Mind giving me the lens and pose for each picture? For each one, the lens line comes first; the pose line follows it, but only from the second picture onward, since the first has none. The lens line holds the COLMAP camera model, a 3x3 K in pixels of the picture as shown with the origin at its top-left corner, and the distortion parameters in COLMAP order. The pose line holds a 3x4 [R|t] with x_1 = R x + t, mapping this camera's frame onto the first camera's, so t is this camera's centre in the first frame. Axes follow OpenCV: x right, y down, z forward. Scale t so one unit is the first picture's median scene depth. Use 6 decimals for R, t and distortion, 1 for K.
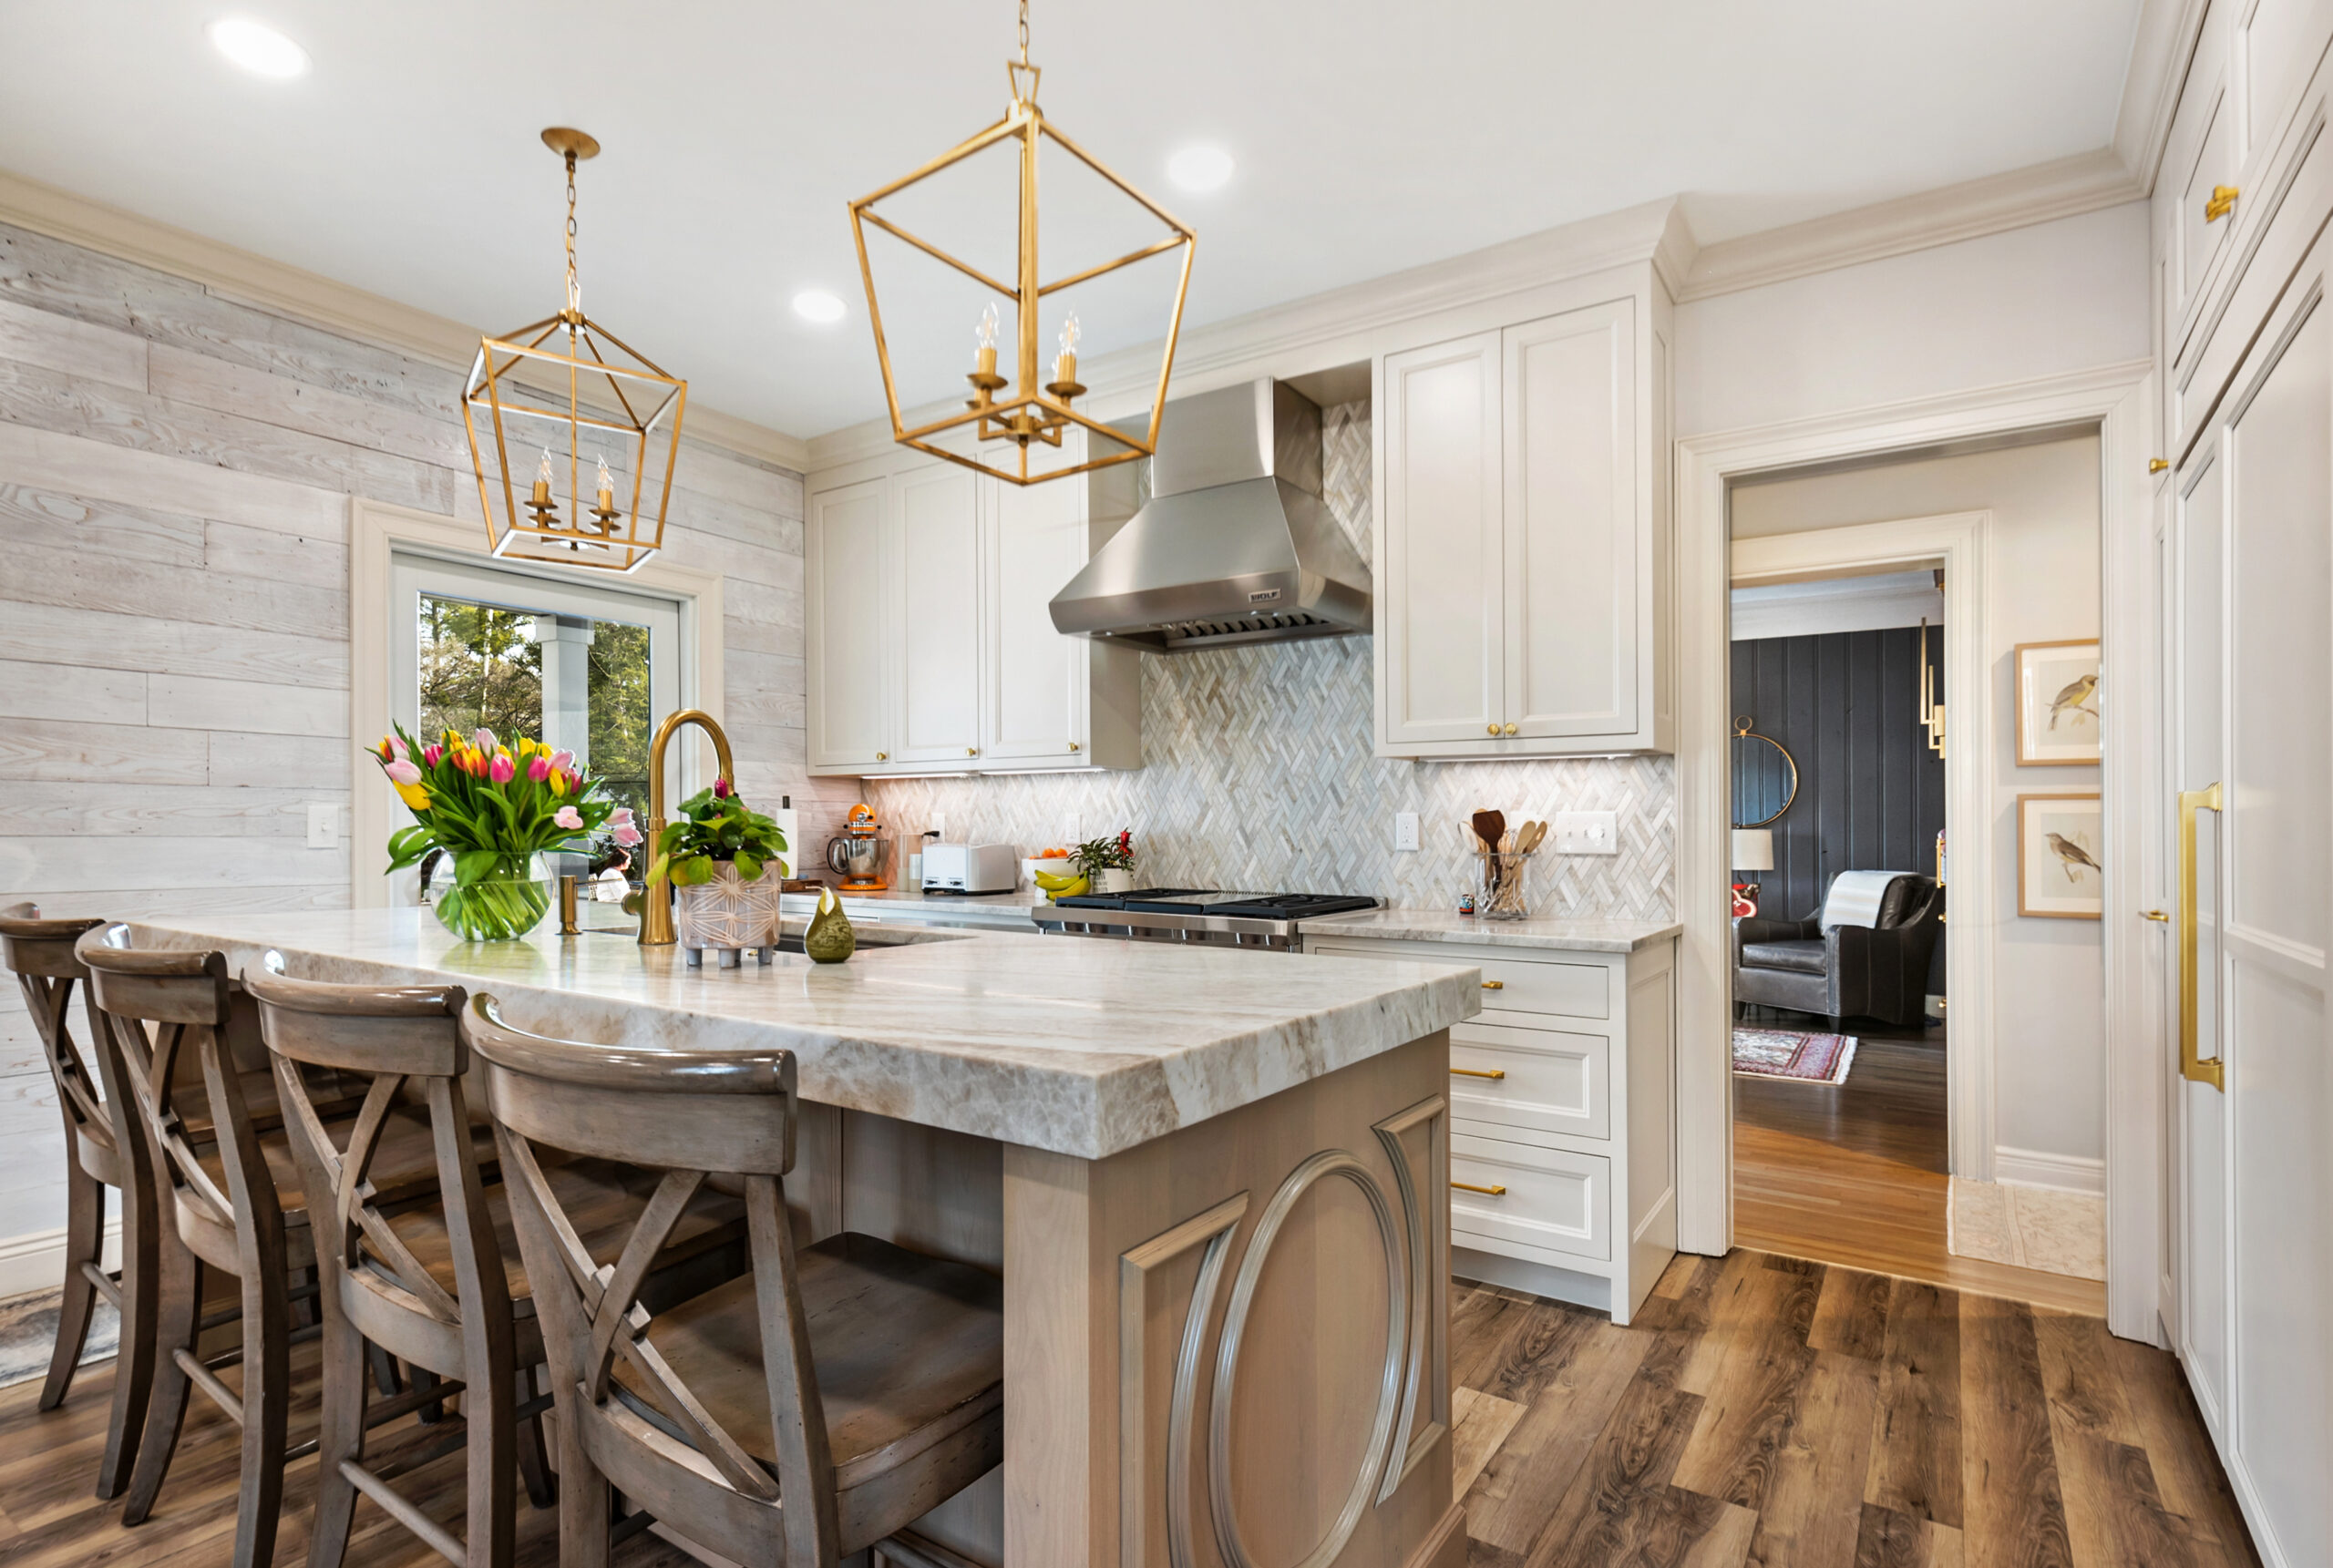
lens RADIAL K [[1192.0, 0, 1050.5], [0, 1192.0, 832.3], [0, 0, 1]] dist [0.004282, 0.000253]
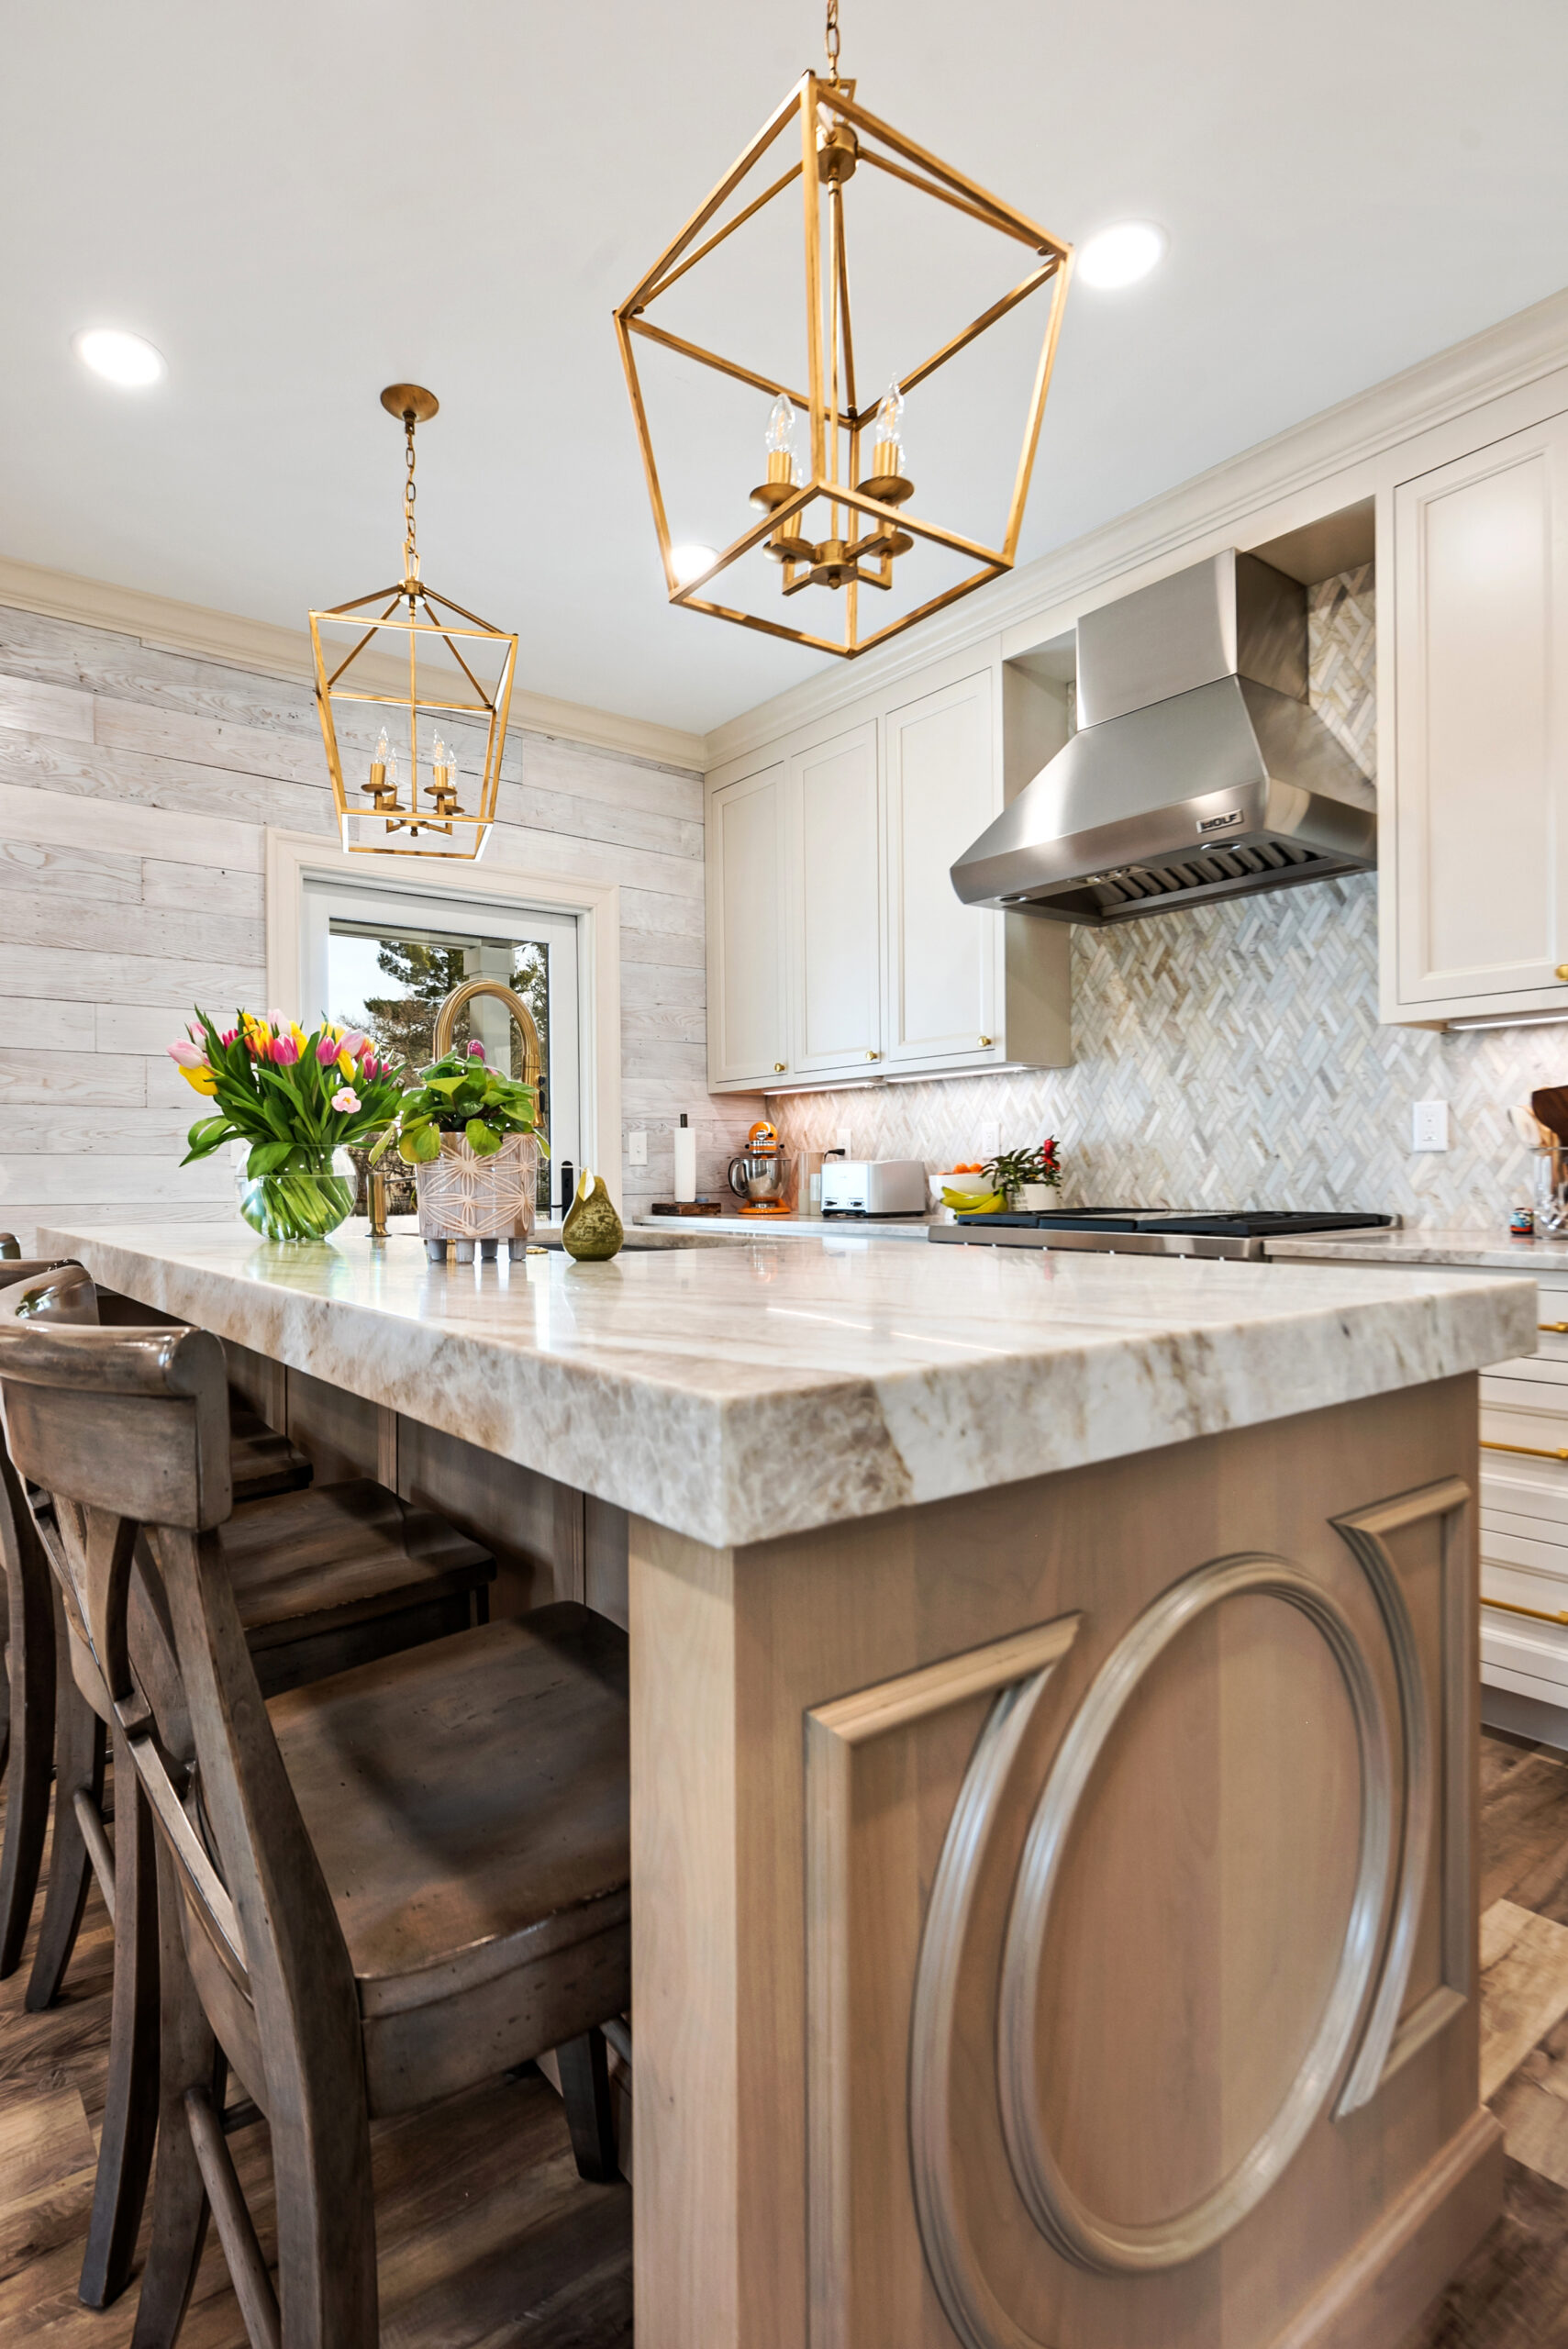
lens RADIAL K [[1163.3, 0, 675.8], [0, 1163.3, 1195.6], [0, 0, 1]] dist [-0.000693, -0.002483]
pose [[0.955552, -0.000326, -0.294823, 0.058650], [0.003339, 0.999947, 0.009716, 0.033529], [0.294804, -0.010268, 0.955503, 0.153764]]
